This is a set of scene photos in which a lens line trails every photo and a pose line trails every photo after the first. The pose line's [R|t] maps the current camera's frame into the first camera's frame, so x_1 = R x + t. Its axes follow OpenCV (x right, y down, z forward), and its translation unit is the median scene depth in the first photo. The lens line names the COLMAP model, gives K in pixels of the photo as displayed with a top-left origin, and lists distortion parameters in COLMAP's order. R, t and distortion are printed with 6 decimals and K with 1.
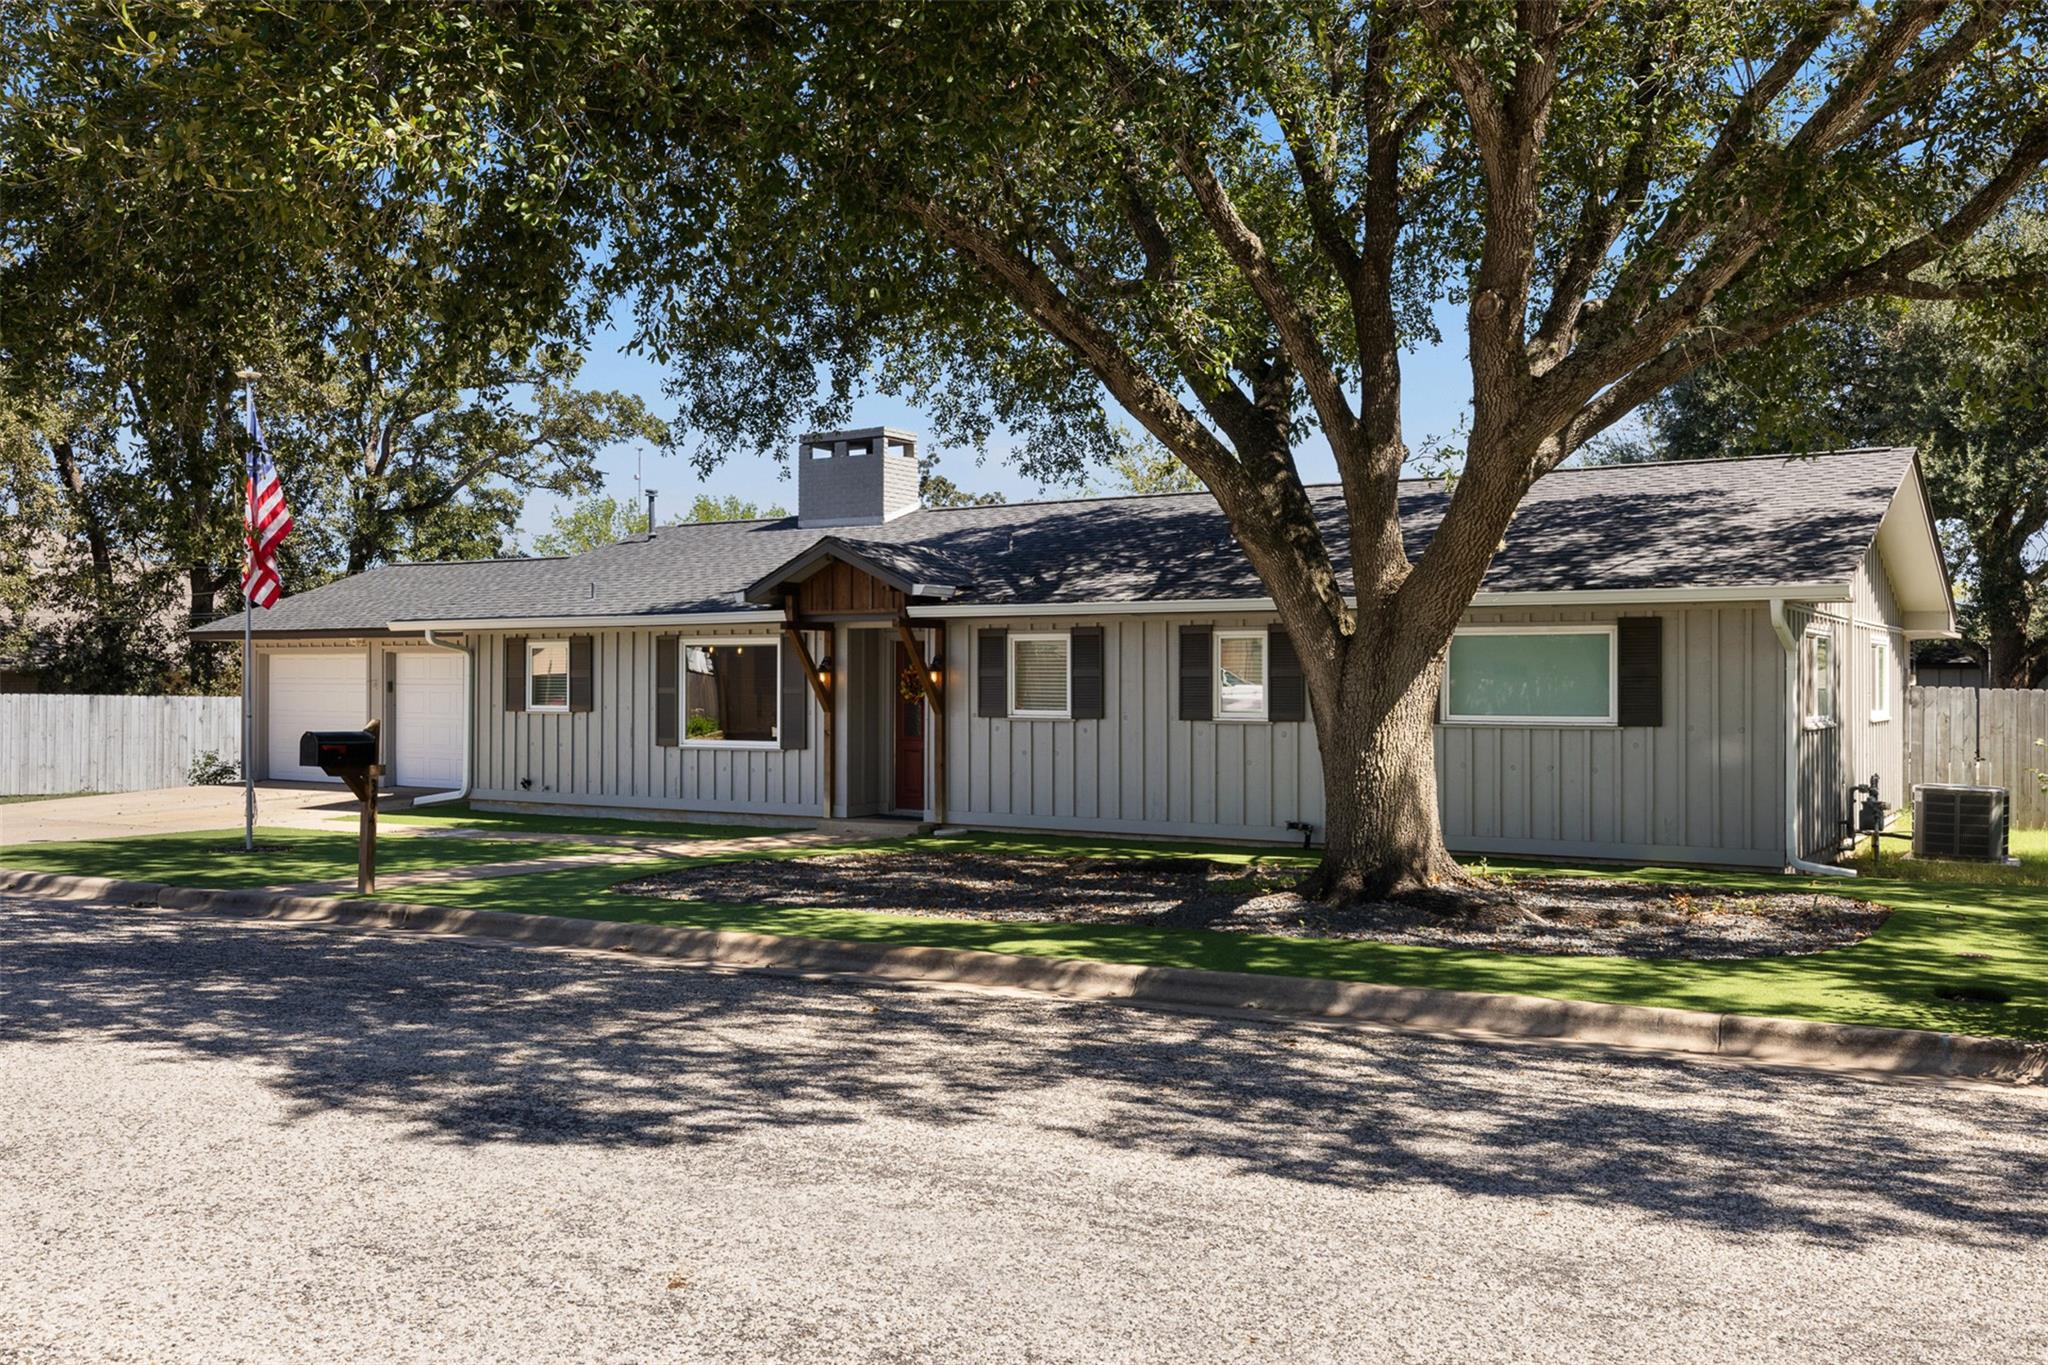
lens RADIAL K [[1758.4, 0, 1024.0], [0, 1758.4, 682.5], [0, 0, 1]] dist [-0.003053, -0.000579]
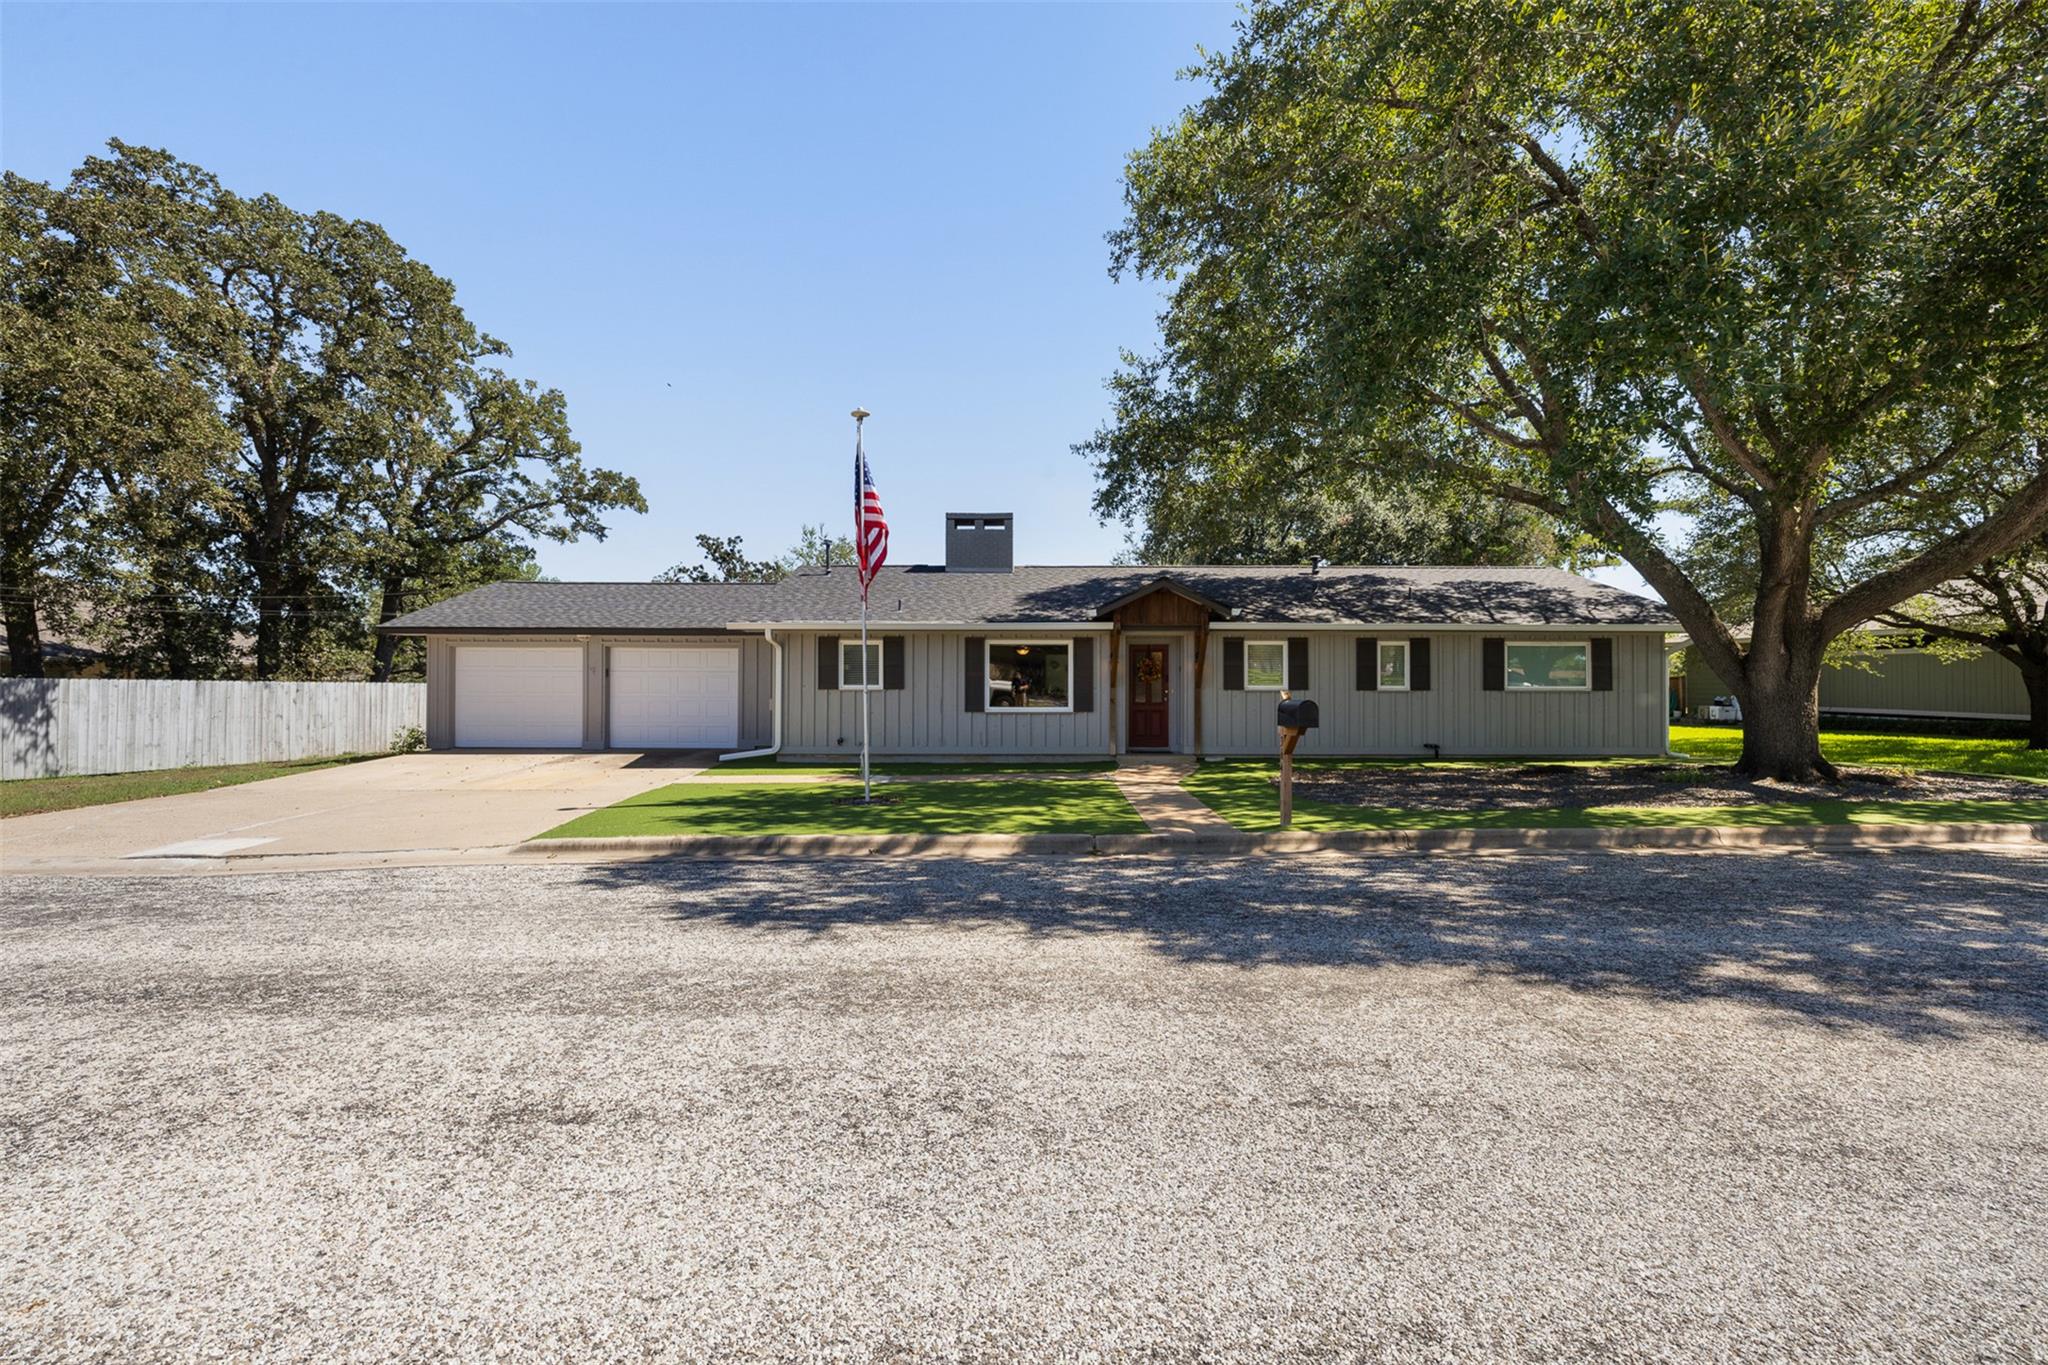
lens RADIAL K [[835.3, 0, 1024.0], [0, 835.3, 682.5], [0, 0, 1]] dist [0.000304, 0.000012]
pose [[0.852020, -0.010221, 0.523410, -0.540798], [0.000487, 0.999824, 0.018732, -0.002318], [-0.523509, -0.015706, 0.851875, 0.376974]]
